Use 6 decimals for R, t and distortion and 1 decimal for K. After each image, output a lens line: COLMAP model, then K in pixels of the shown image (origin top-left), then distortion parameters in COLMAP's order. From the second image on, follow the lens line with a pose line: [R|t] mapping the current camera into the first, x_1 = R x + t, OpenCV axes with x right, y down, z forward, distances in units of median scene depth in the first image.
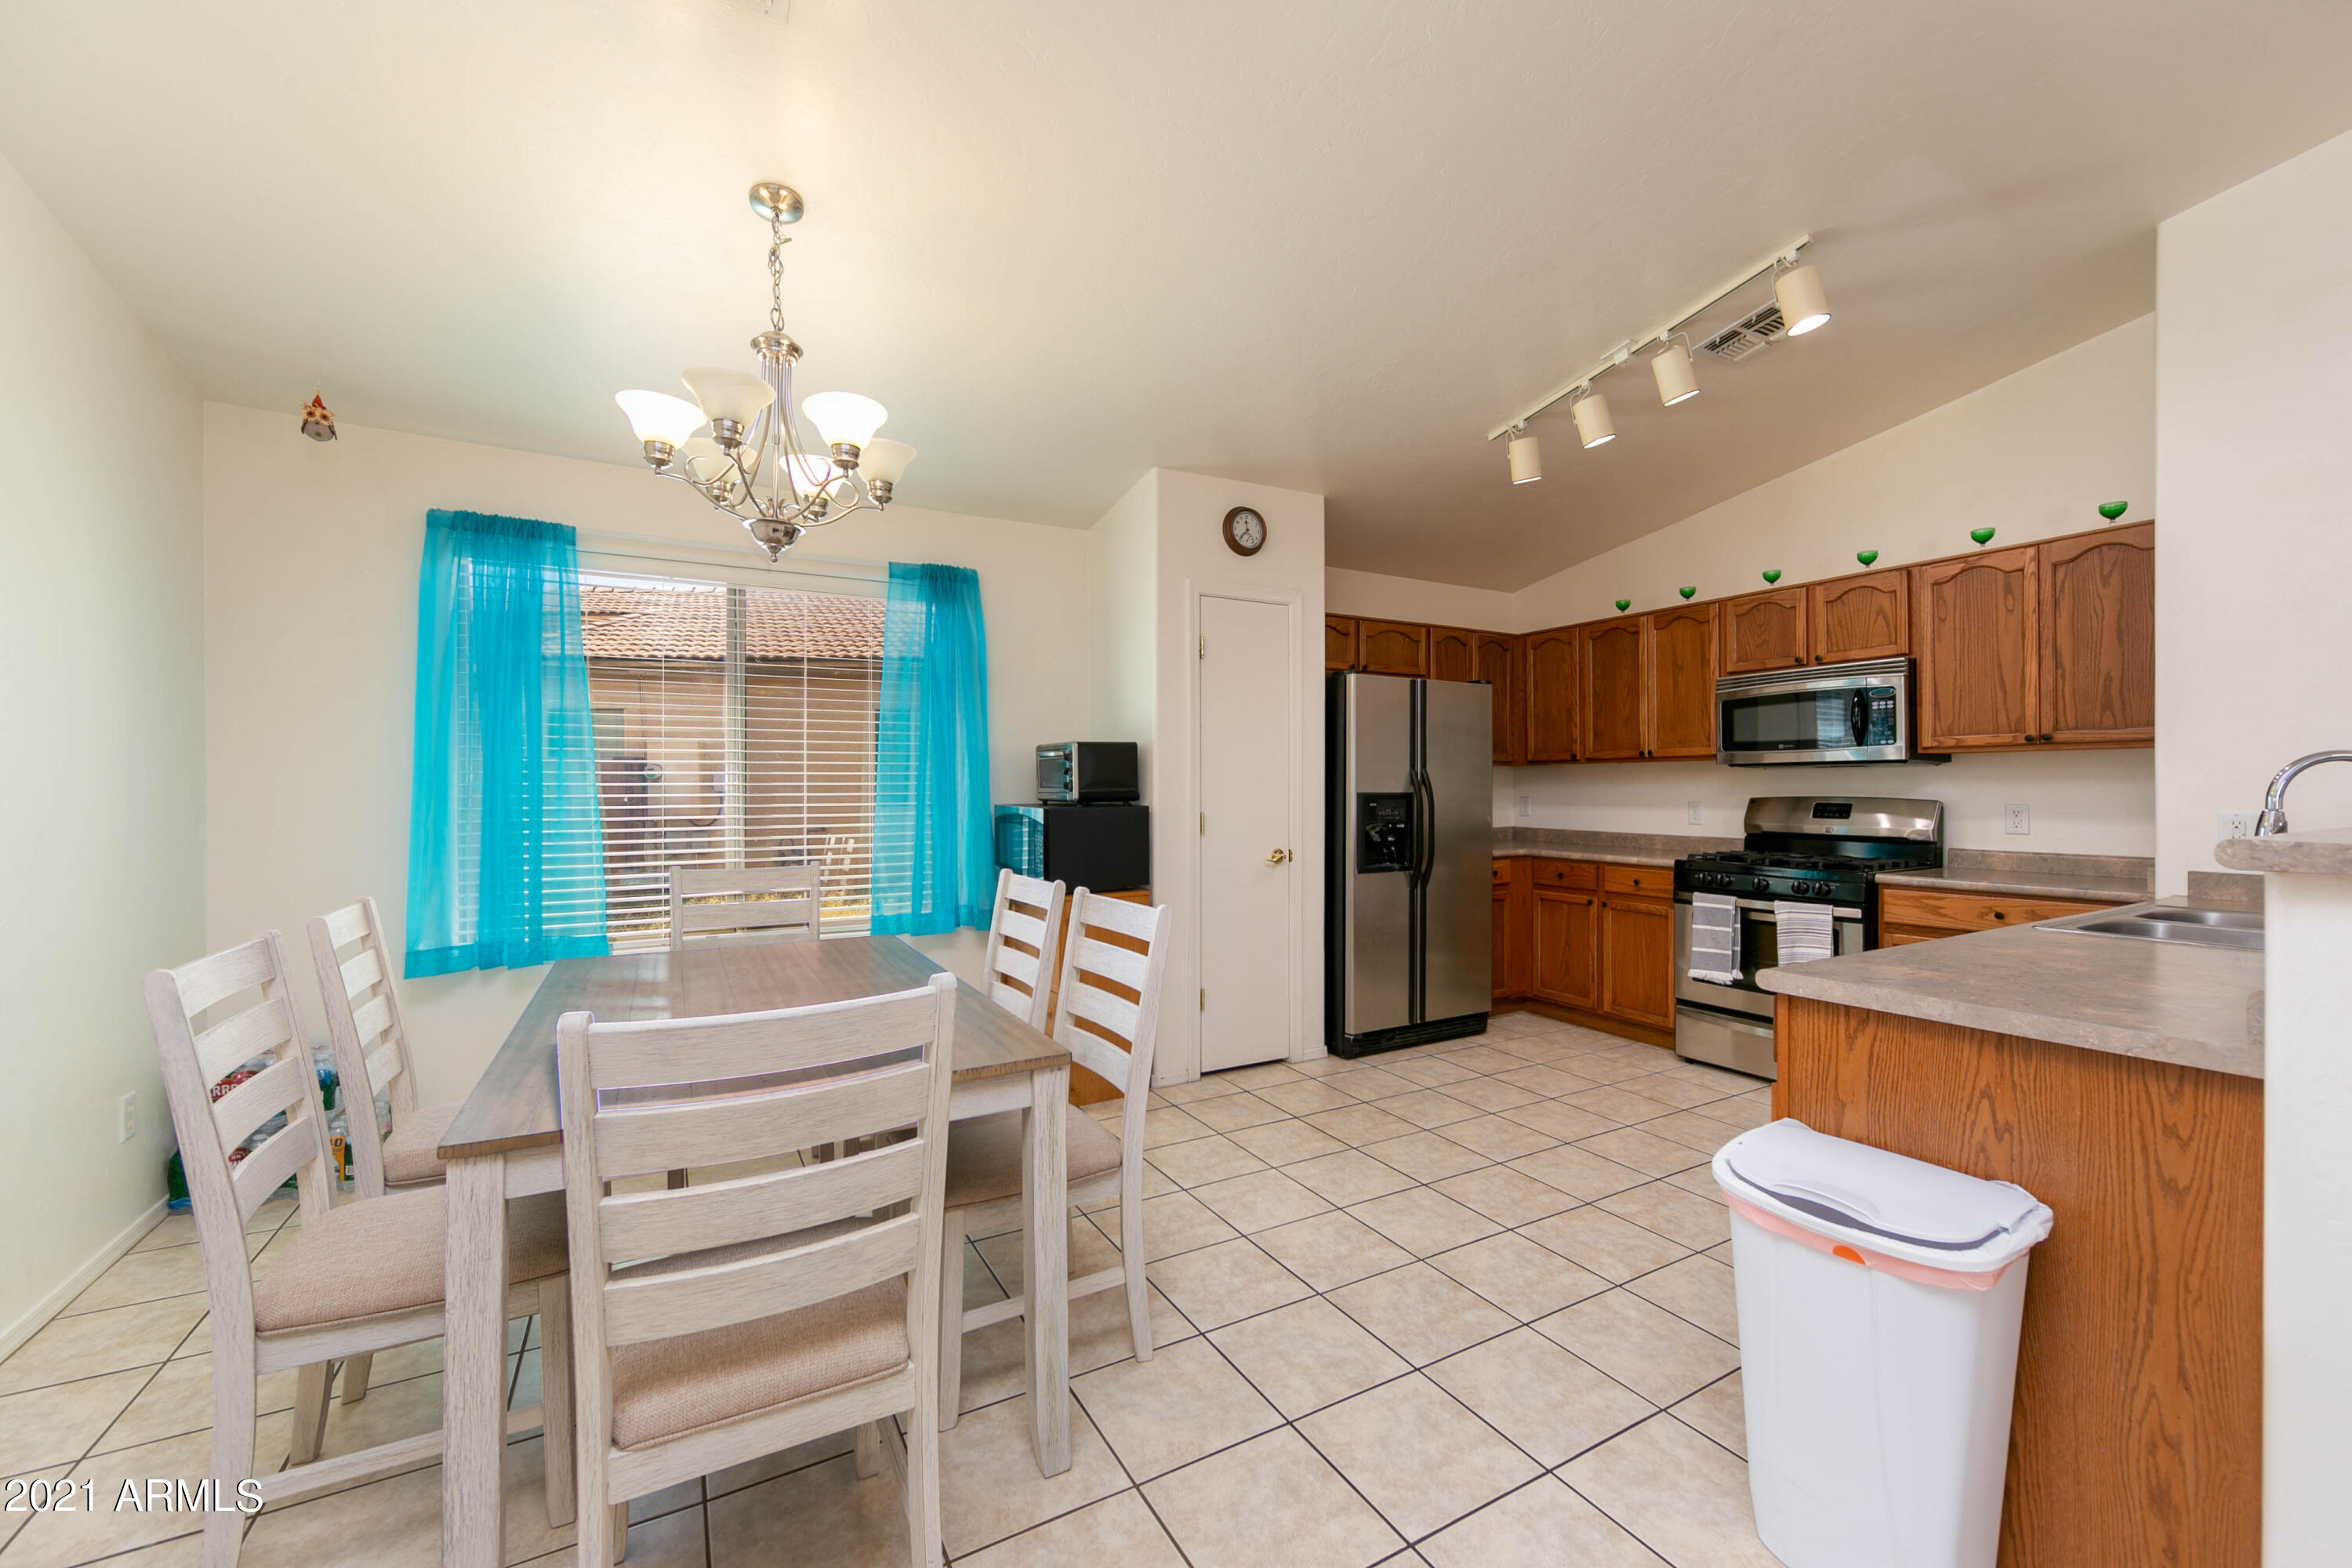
lens RADIAL K [[918.6, 0, 1177.1], [0, 918.6, 787.9], [0, 0, 1]] dist [-0.002921, -0.000294]
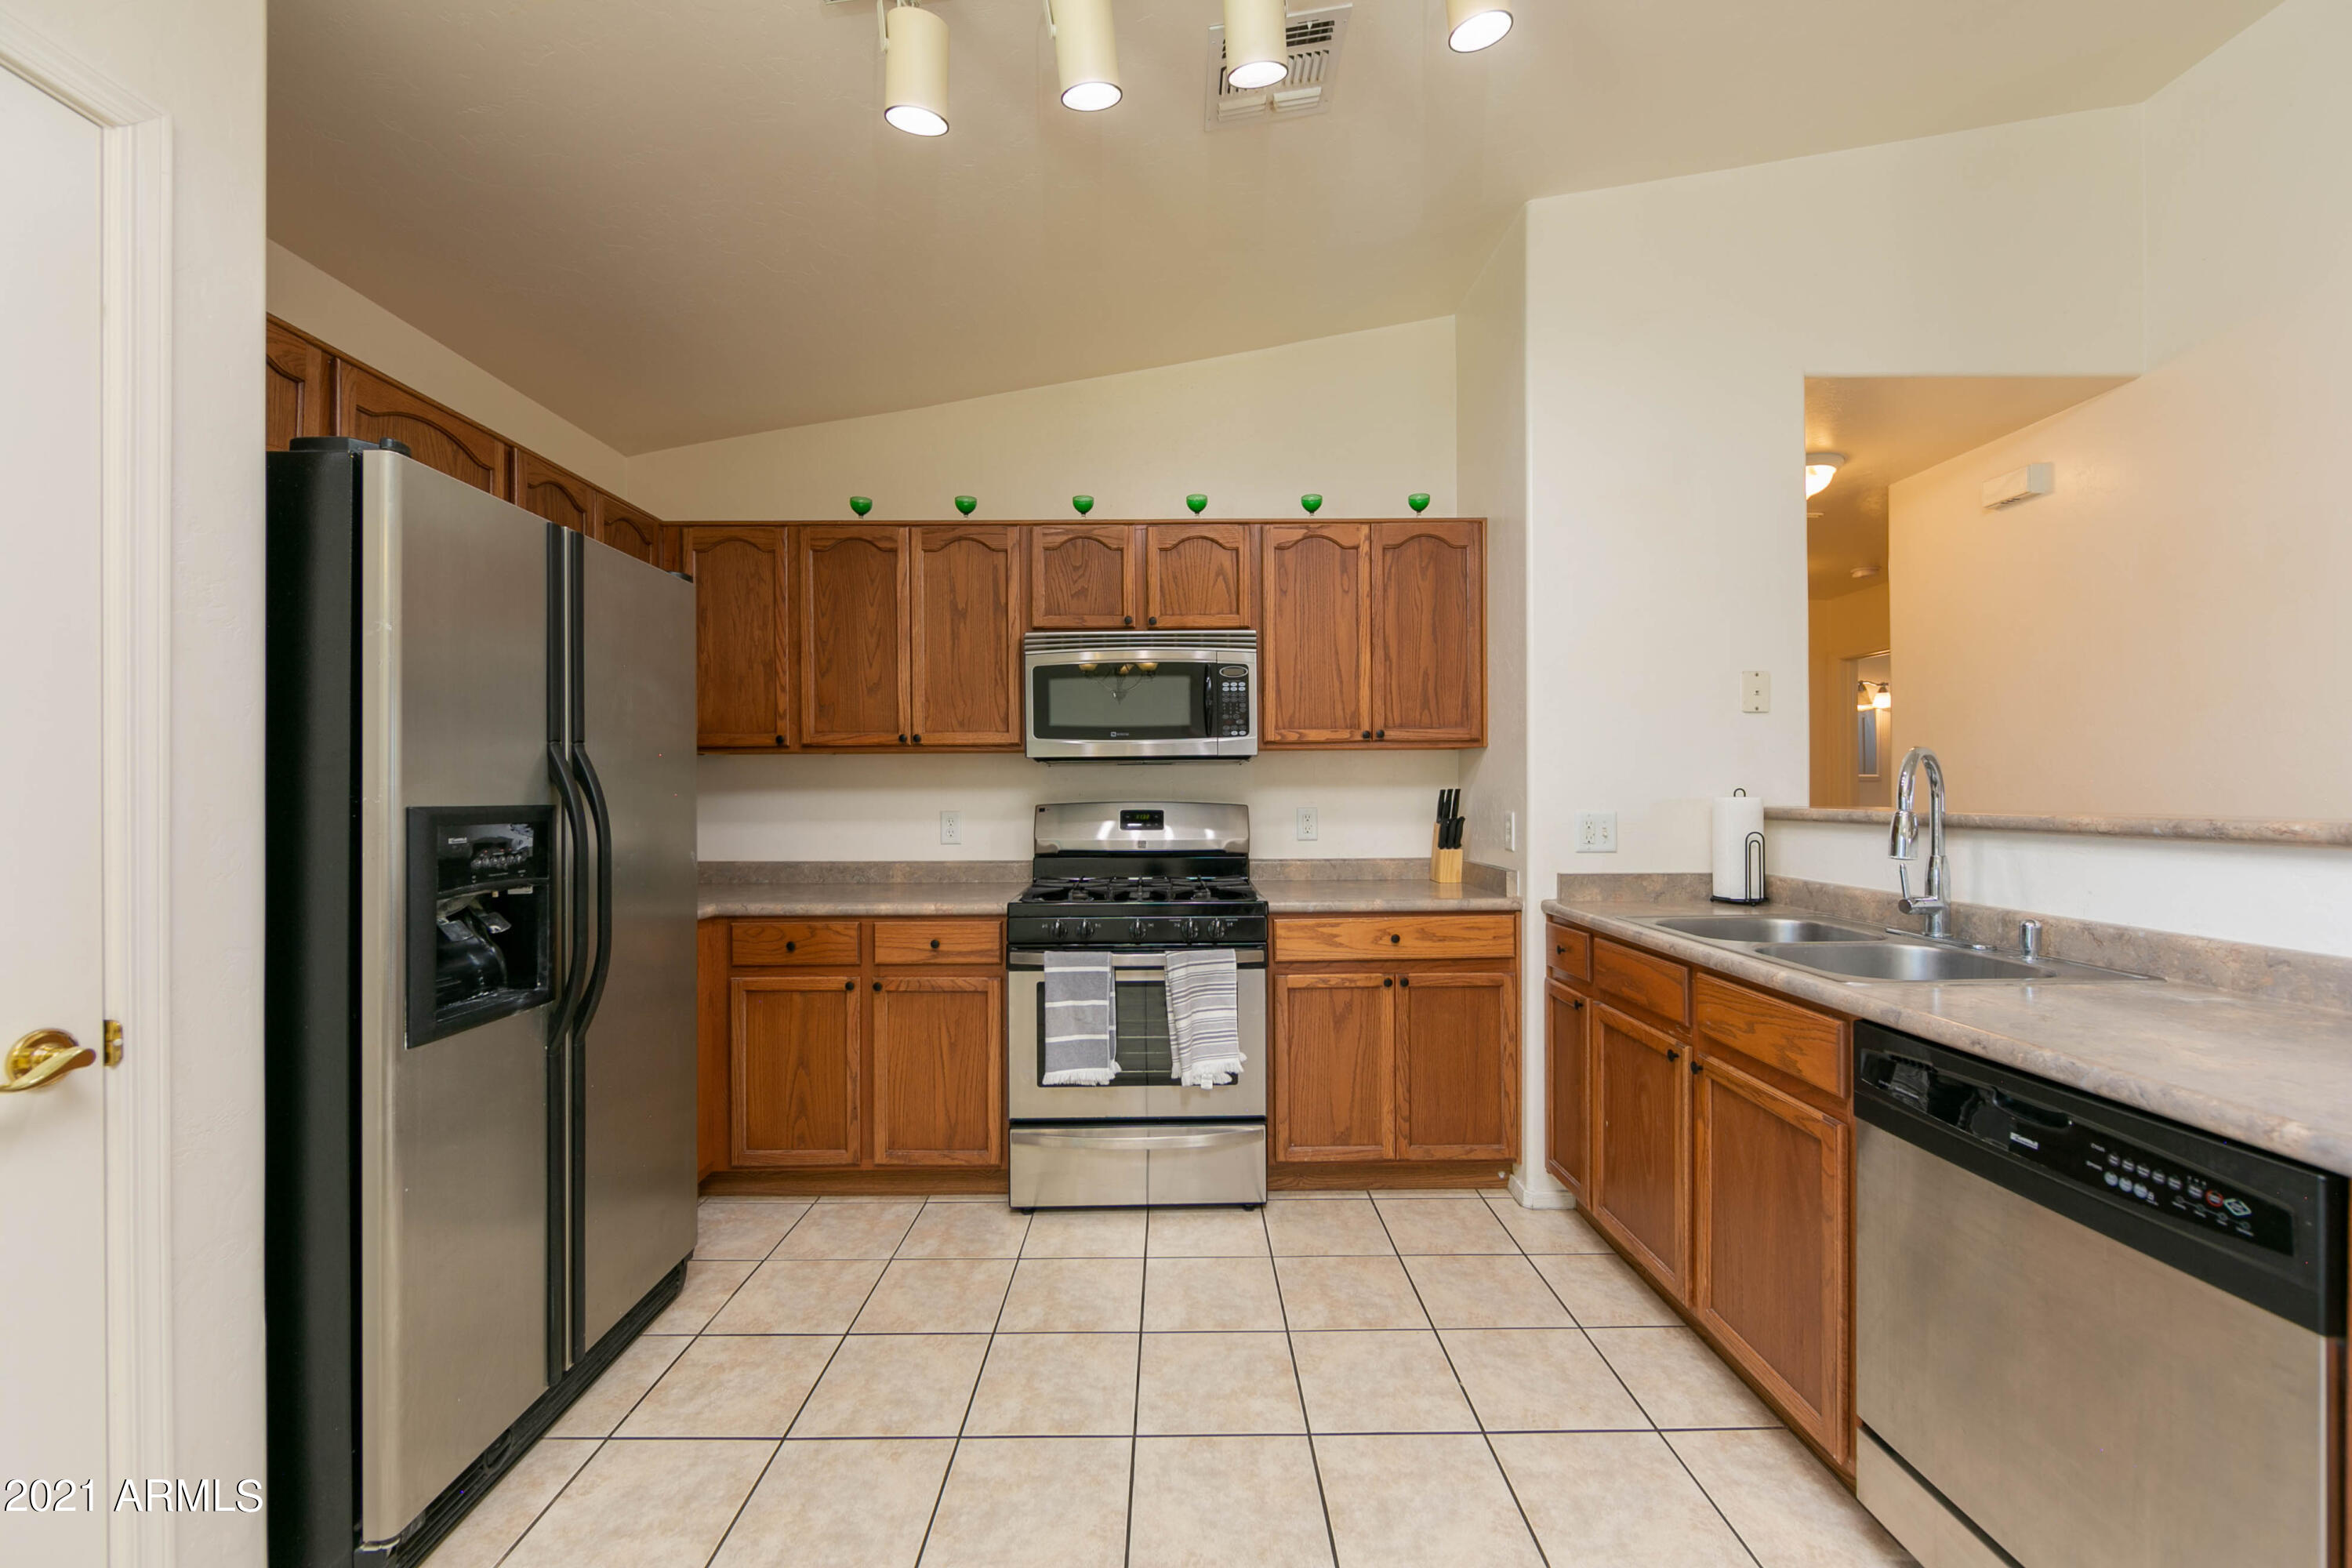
lens RADIAL K [[918.6, 0, 1177.1], [0, 918.6, 787.9], [0, 0, 1]] dist [-0.002921, -0.000294]
pose [[0.479512, 0.000510, 0.877535, 0.036041], [0.005533, 0.999978, -0.003604, 0.000545], [-0.877518, 0.006583, 0.479499, 0.585085]]
